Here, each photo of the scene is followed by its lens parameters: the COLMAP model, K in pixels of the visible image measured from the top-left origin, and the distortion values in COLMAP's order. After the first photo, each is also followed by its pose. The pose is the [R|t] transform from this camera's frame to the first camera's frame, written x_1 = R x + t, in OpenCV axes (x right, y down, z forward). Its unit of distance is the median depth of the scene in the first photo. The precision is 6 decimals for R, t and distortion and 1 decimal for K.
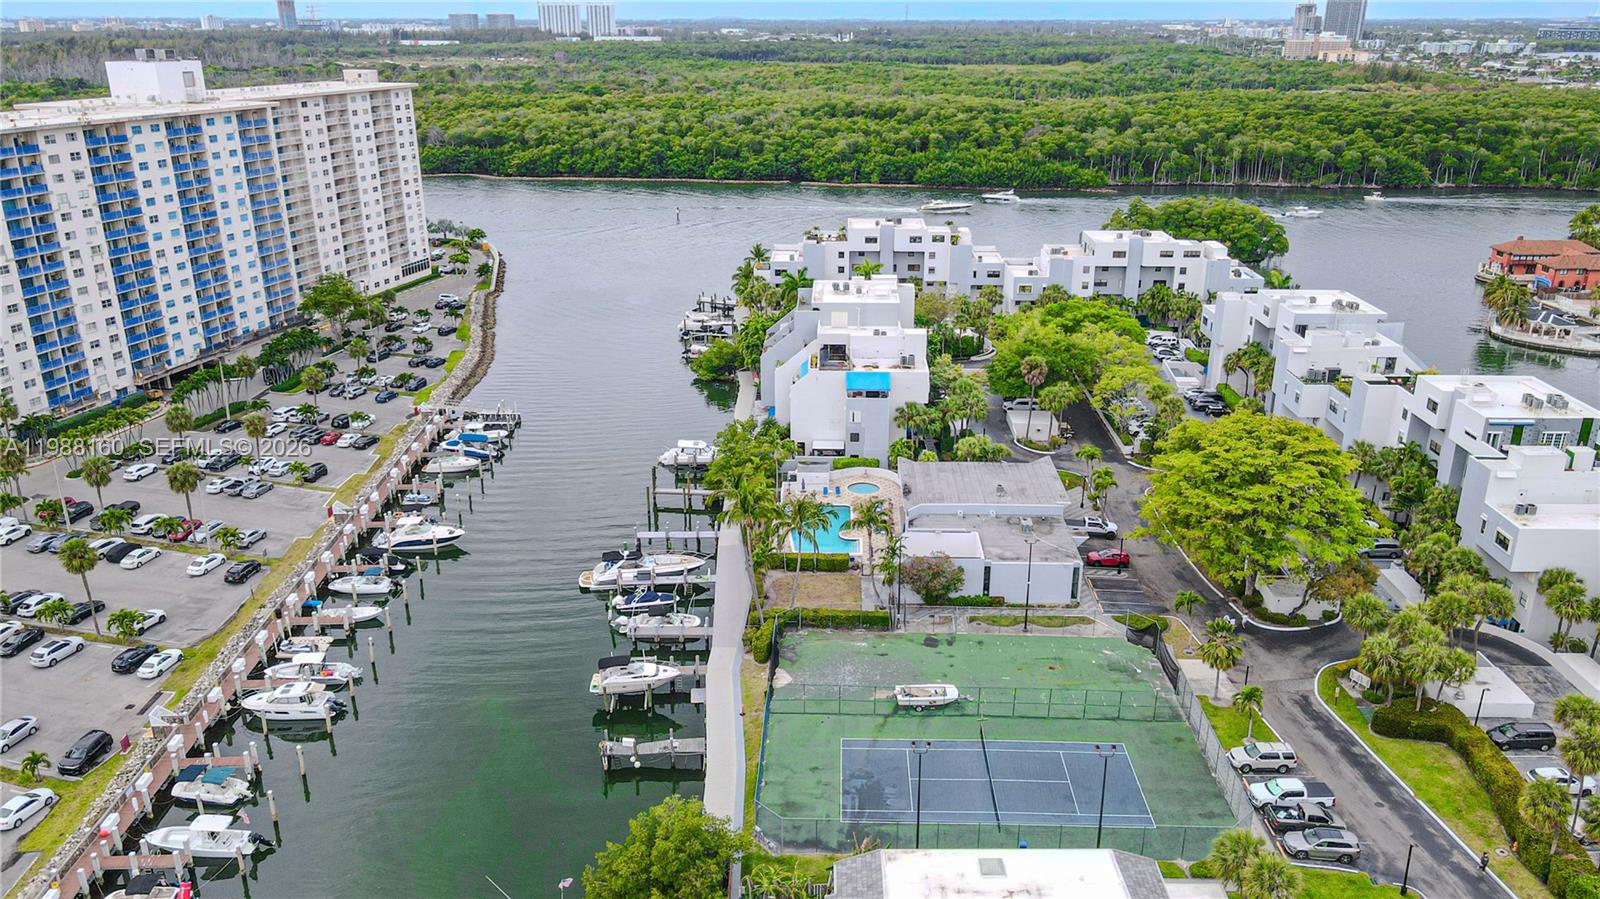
lens RADIAL K [[1183.2, 0, 793.5], [0, 1183.2, 448.1], [0, 0, 1]] dist [0.003972, 0.023091]
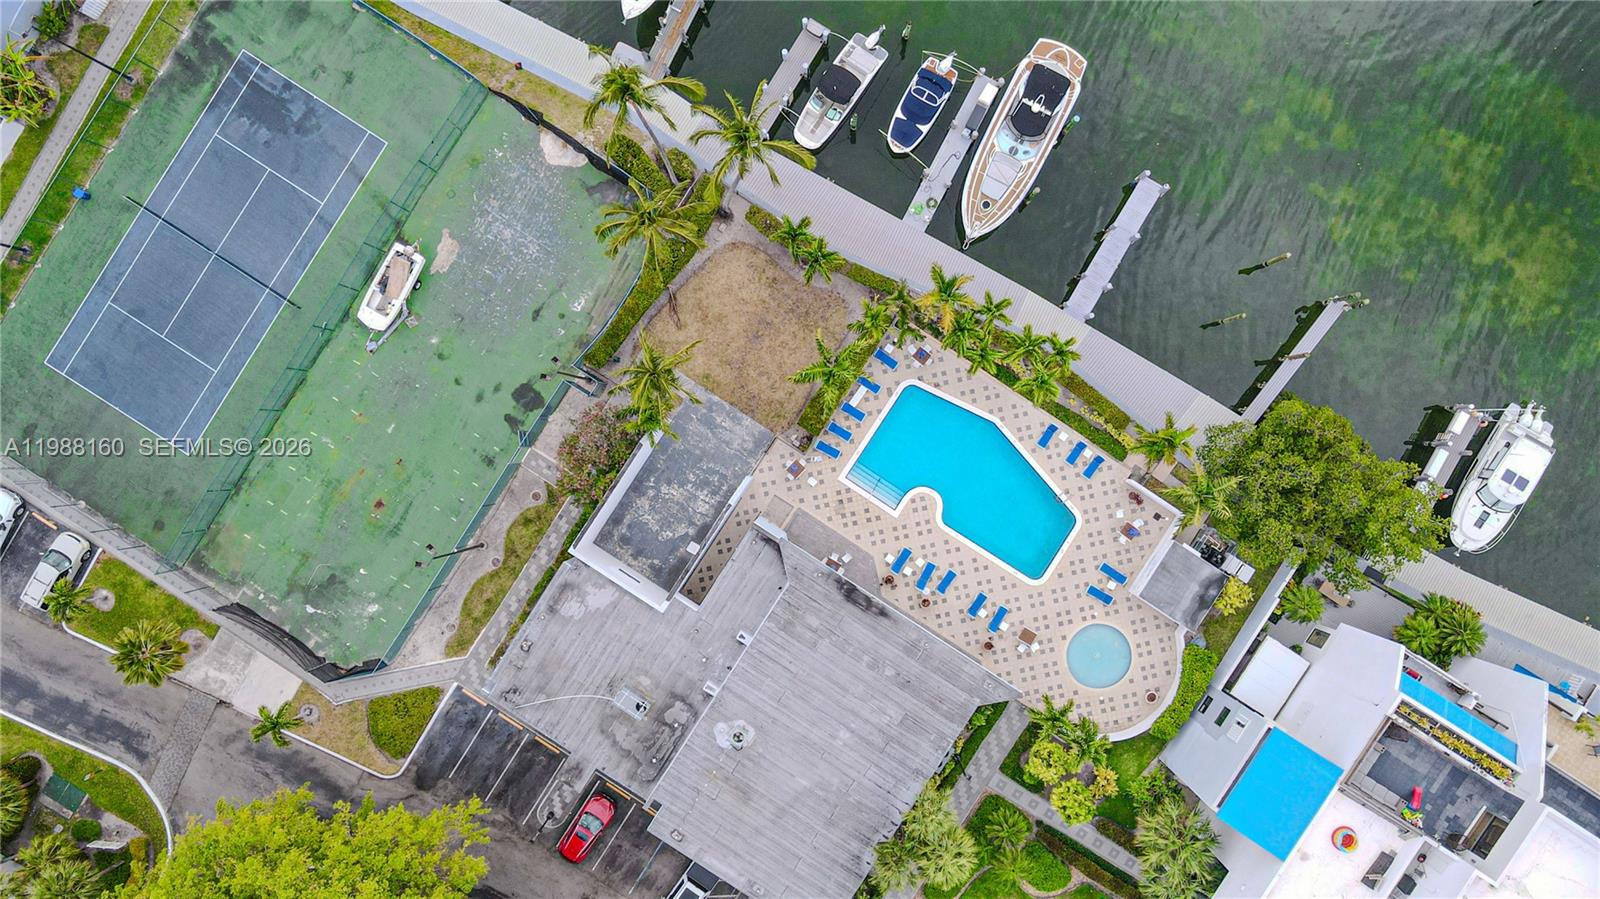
lens RADIAL K [[1183.2, 0, 800.1], [0, 1183.2, 448.2], [0, 0, 1]] dist [0.003972, 0.023091]
pose [[-0.511871, 0.858774, -0.022261, 0.038294], [-0.262742, -0.131830, 0.955818, -0.248201], [0.817897, 0.495104, 0.293116, 0.465042]]
